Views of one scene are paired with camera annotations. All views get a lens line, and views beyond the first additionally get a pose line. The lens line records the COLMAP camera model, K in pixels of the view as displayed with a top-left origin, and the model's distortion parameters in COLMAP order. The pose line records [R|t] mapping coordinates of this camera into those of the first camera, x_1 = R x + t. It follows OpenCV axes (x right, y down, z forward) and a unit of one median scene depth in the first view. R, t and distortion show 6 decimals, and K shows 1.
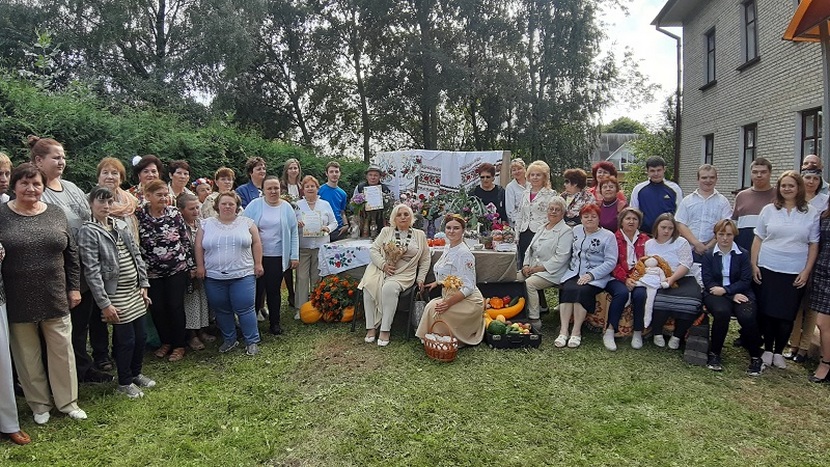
lens RADIAL K [[440.3, 0, 414.5], [0, 440.3, 234.4], [0, 0, 1]] dist [-0.001199, -0.000034]
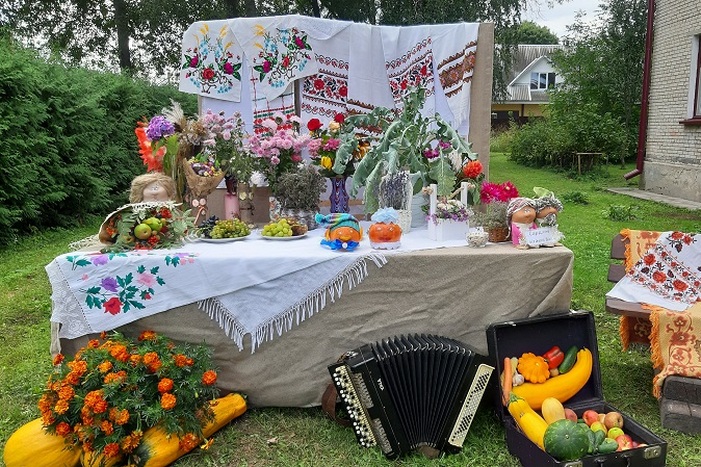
lens RADIAL K [[541.7, 0, 351.4], [0, 541.7, 229.3], [0, 0, 1]] dist [-0.004830, -0.017803]
pose [[0.948950, -0.058356, 0.309982, -0.115005], [0.041004, 0.997221, 0.062207, -0.016197], [-0.312751, -0.046320, 0.948705, 0.479078]]
